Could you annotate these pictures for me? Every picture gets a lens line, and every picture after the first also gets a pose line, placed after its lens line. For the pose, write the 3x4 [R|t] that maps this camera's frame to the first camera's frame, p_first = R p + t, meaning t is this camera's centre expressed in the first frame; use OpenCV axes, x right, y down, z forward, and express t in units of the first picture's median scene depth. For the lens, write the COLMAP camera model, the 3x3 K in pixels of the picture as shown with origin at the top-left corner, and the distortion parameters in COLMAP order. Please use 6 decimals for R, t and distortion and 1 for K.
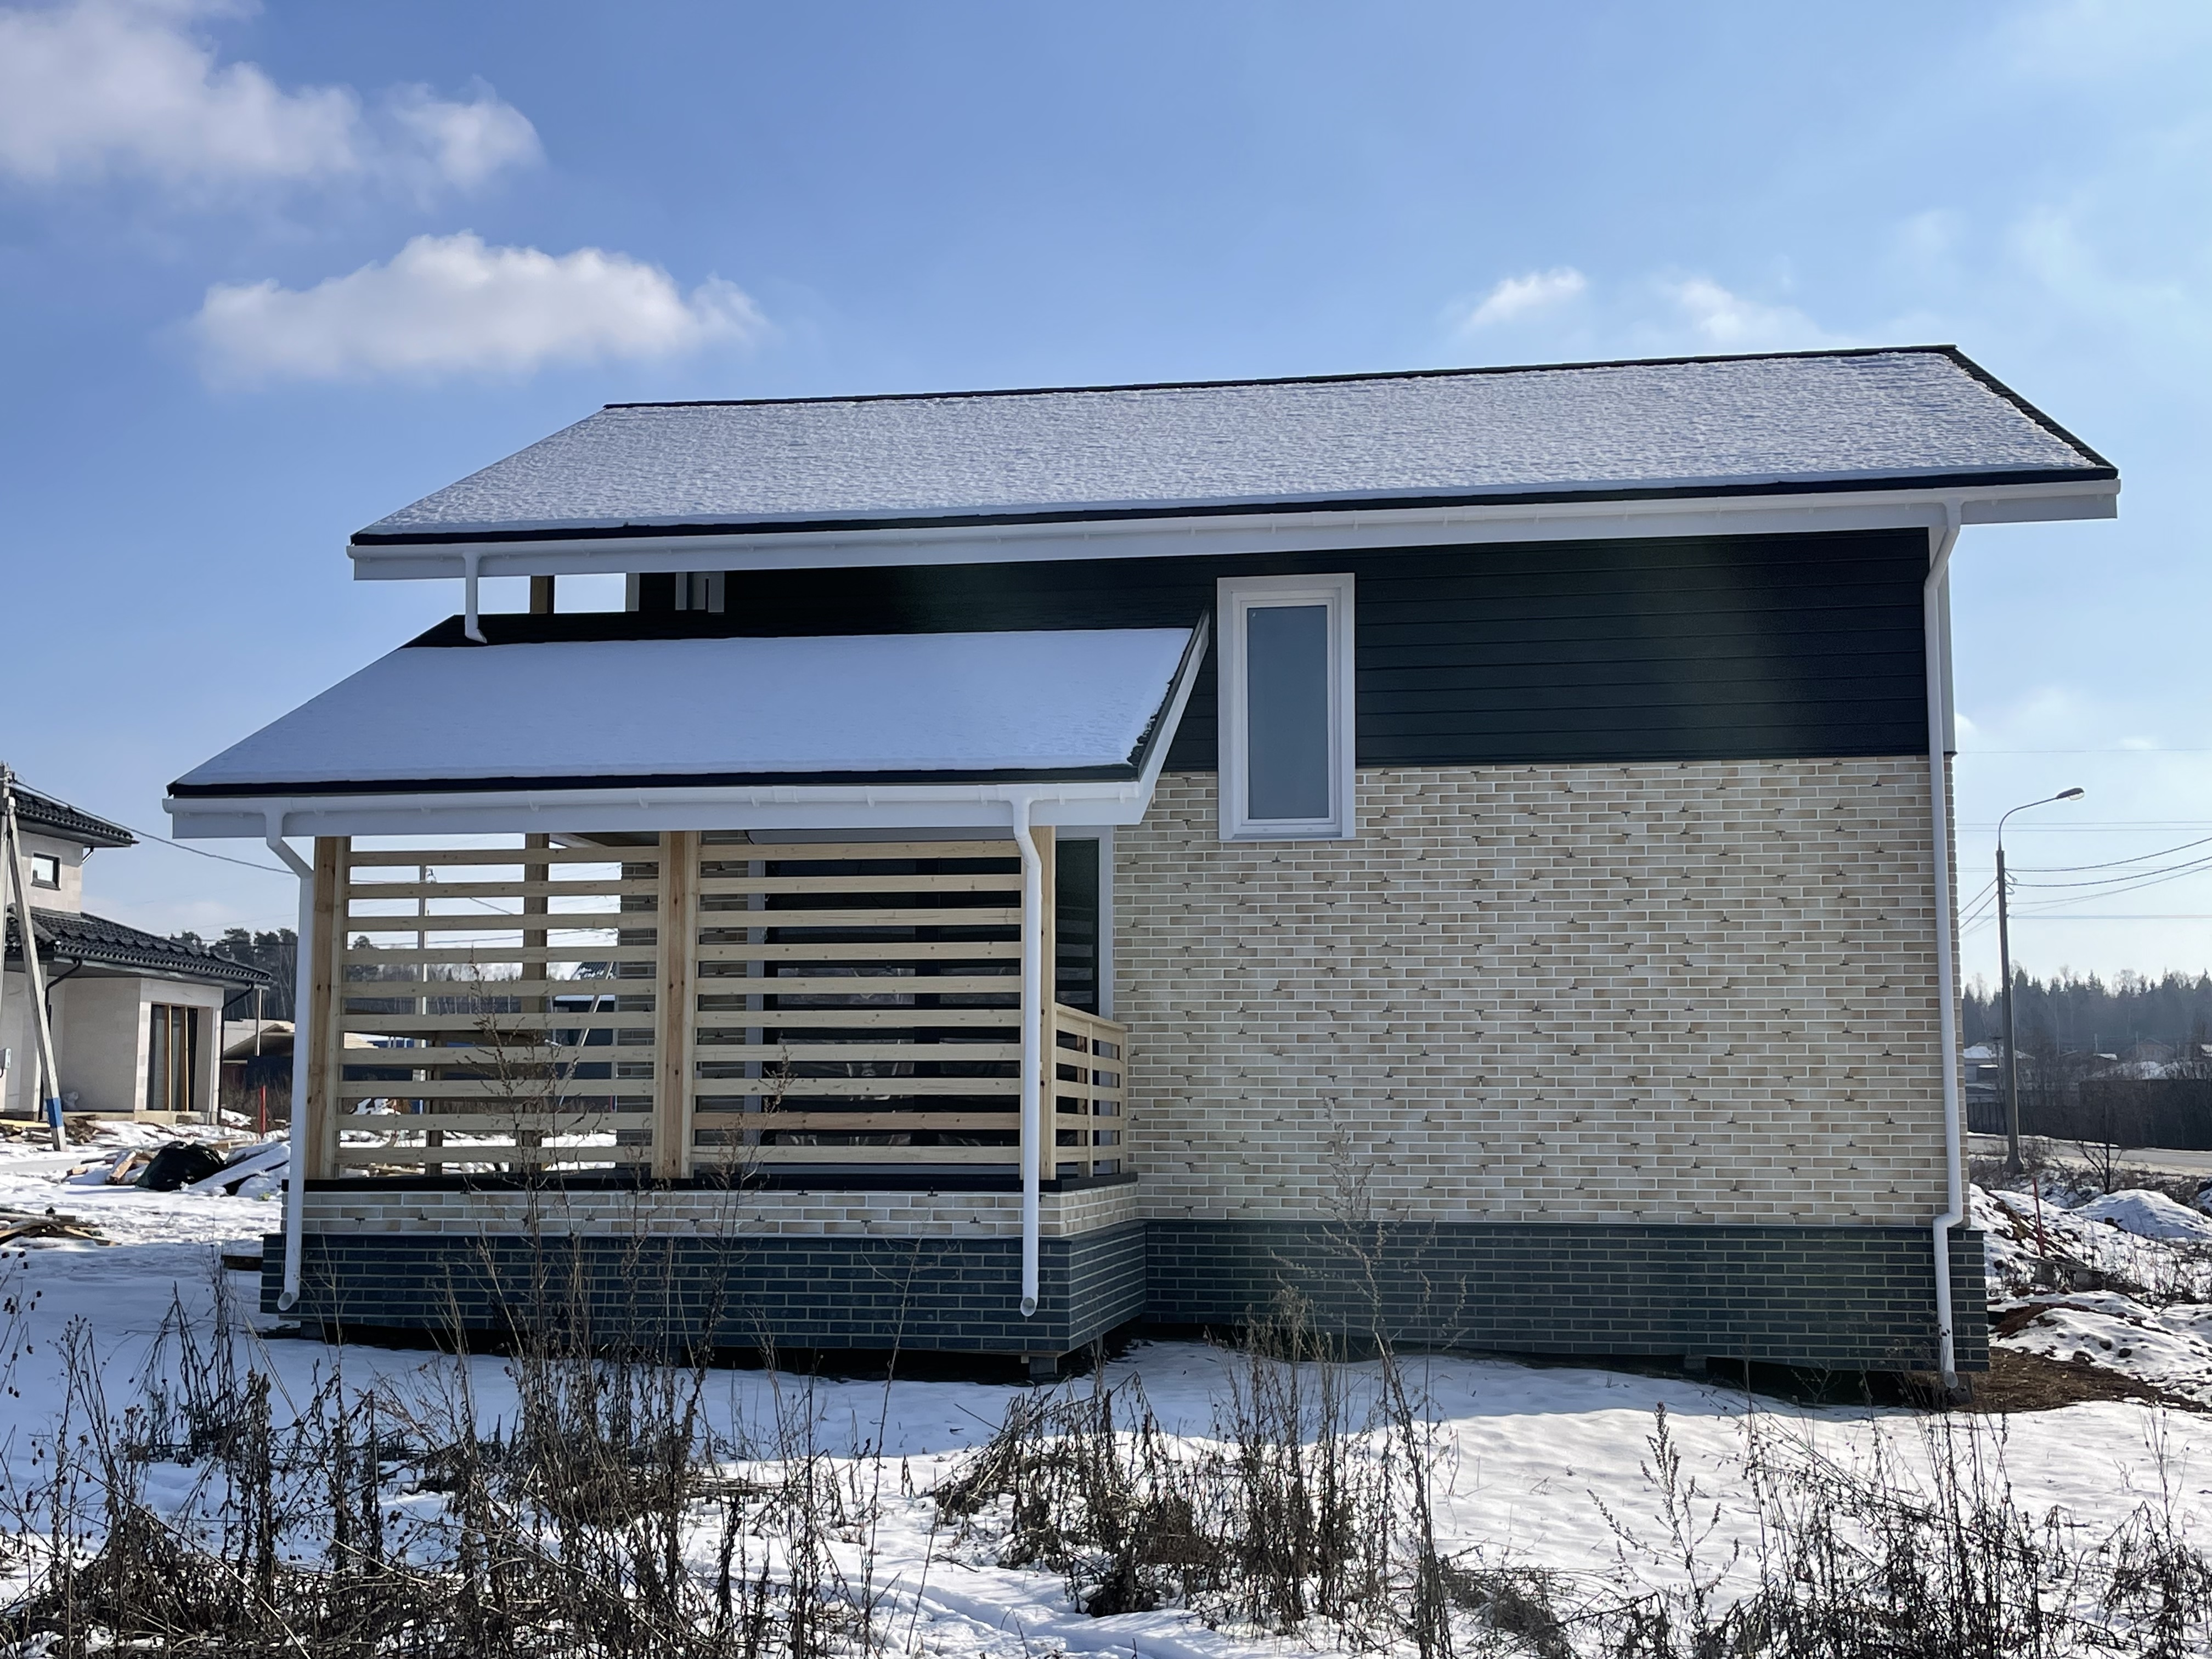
lens RADIAL K [[2587.3, 0, 1103.5], [0, 2587.3, 833.1], [0, 0, 1]] dist [0.095543, 0.000000]
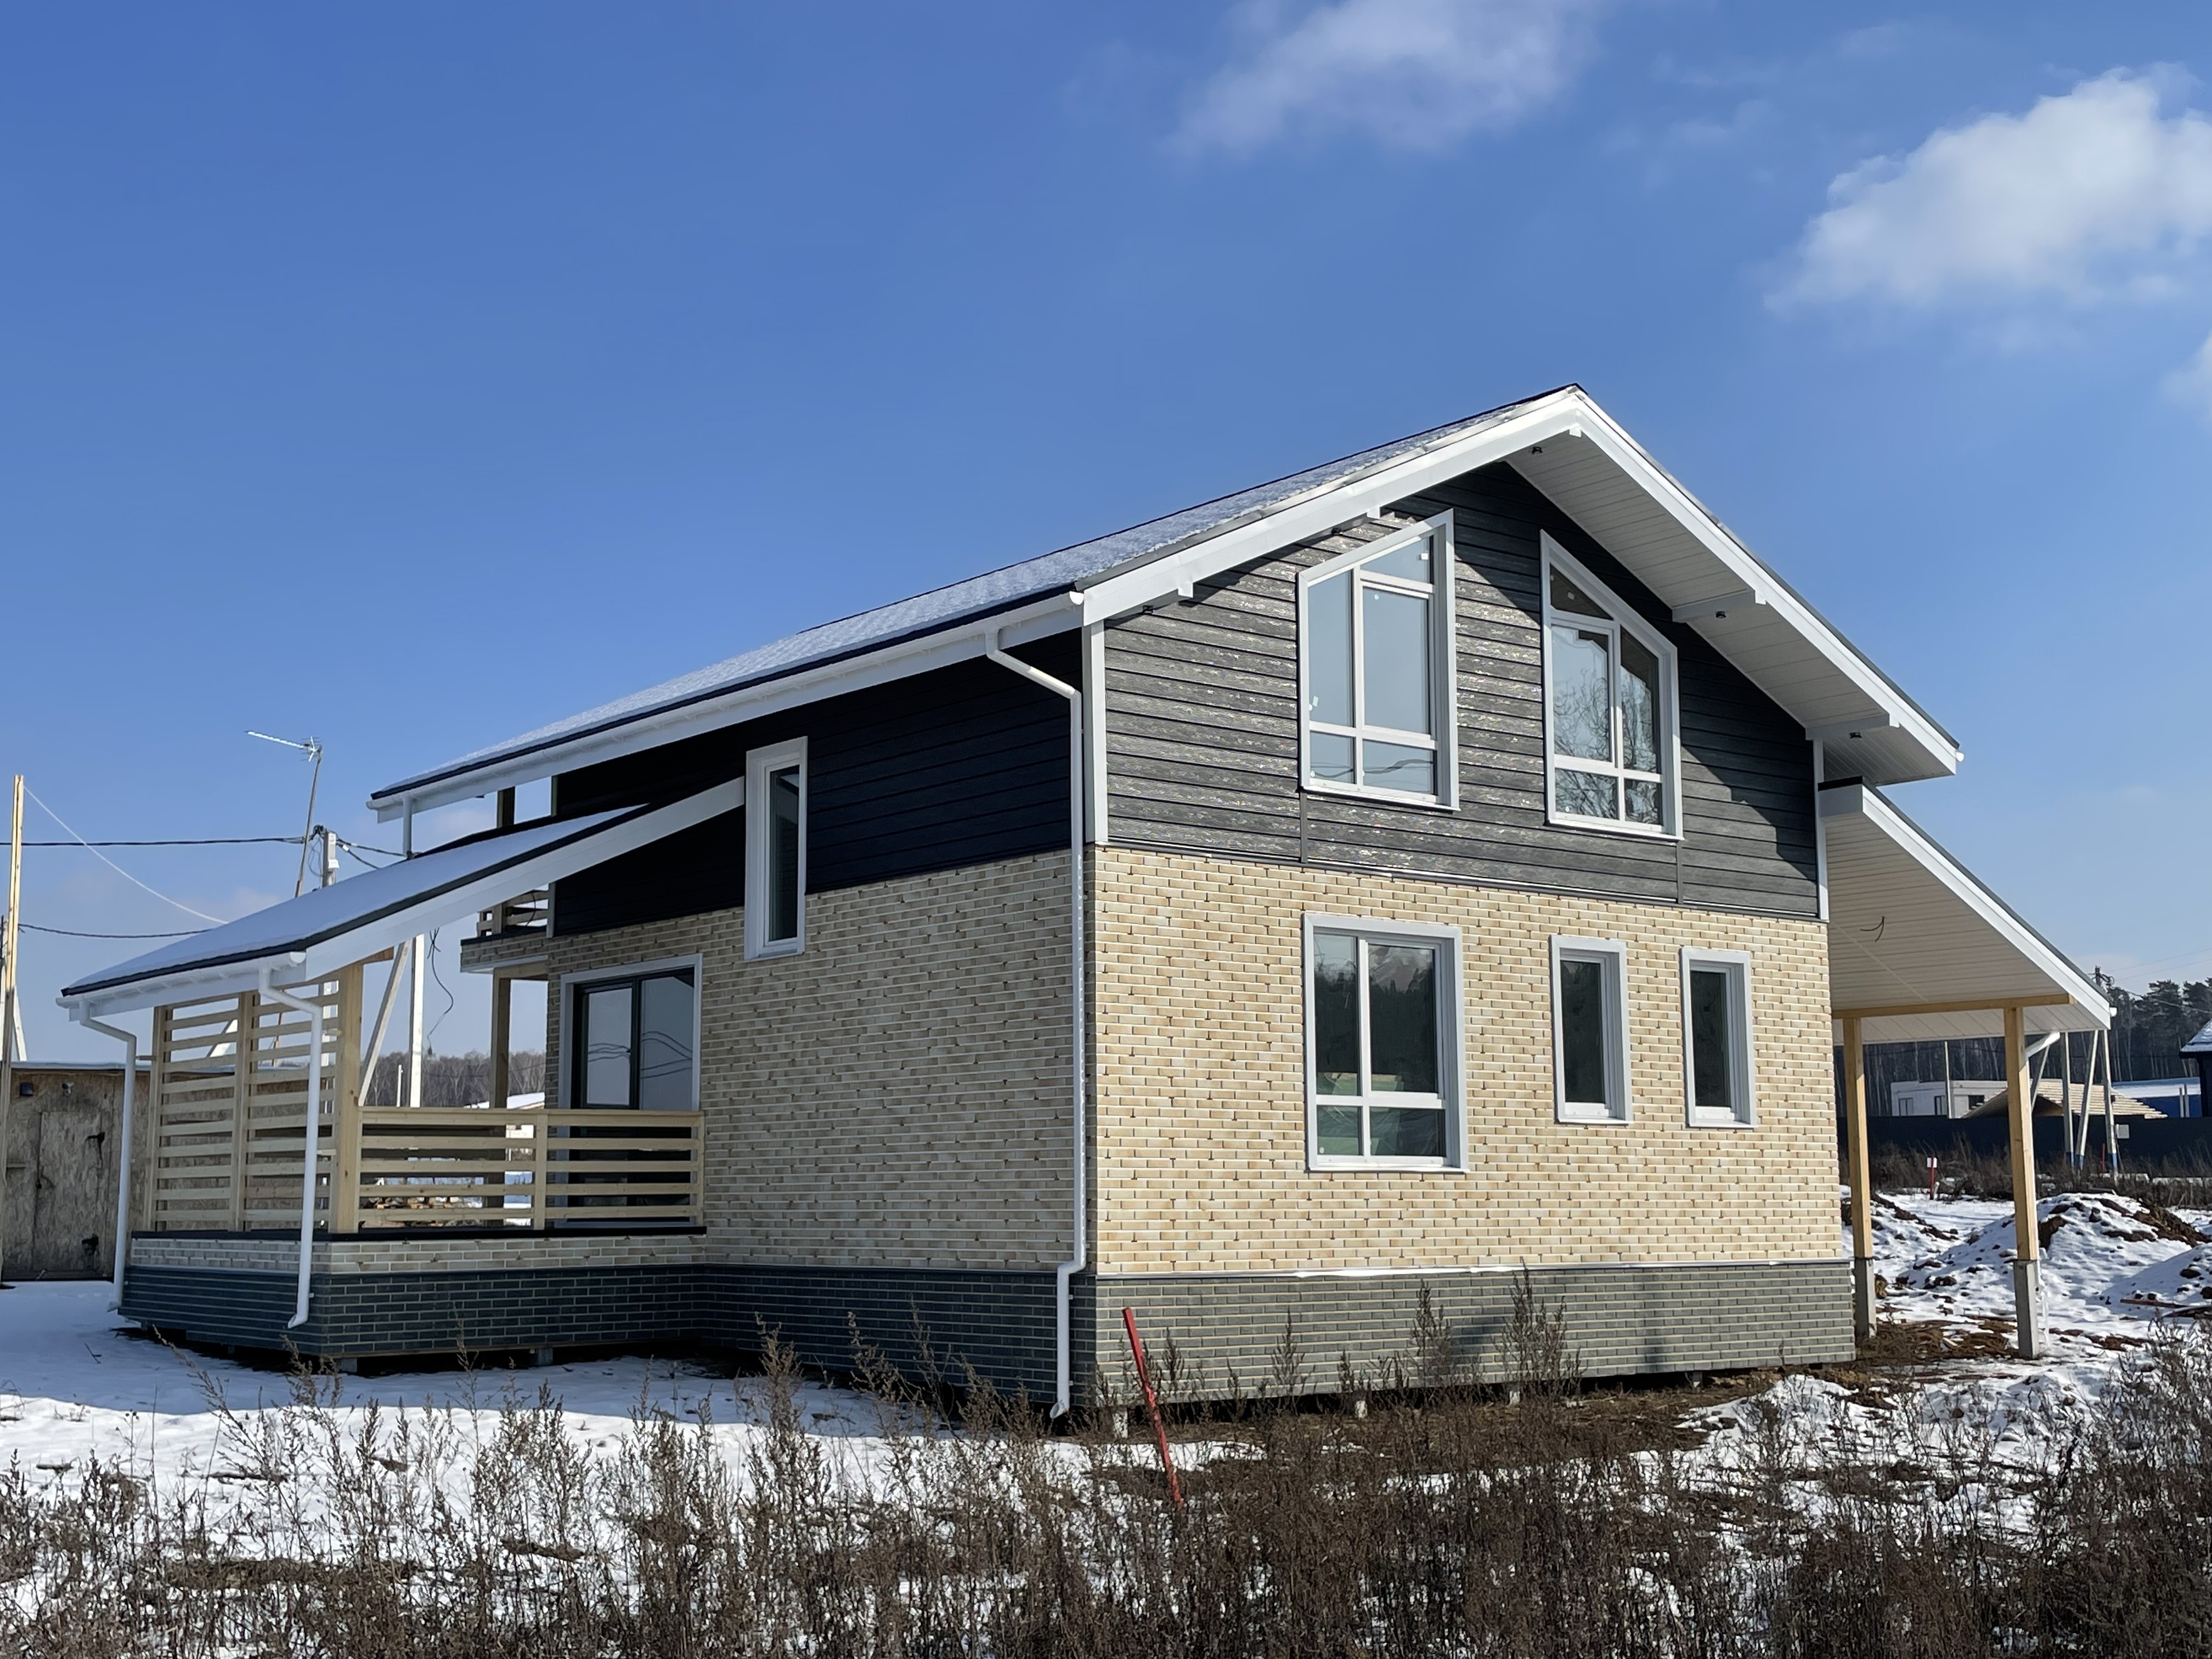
lens RADIAL K [[2587.3, 0, 1102.4], [0, 2587.3, 825.9], [0, 0, 1]] dist [0.095543, 0.000000]
pose [[0.735819, -0.101458, -0.669535, 1.046665], [0.085268, 0.994725, -0.057026, 0.024747], [0.671789, -0.015130, 0.740588, 0.189665]]
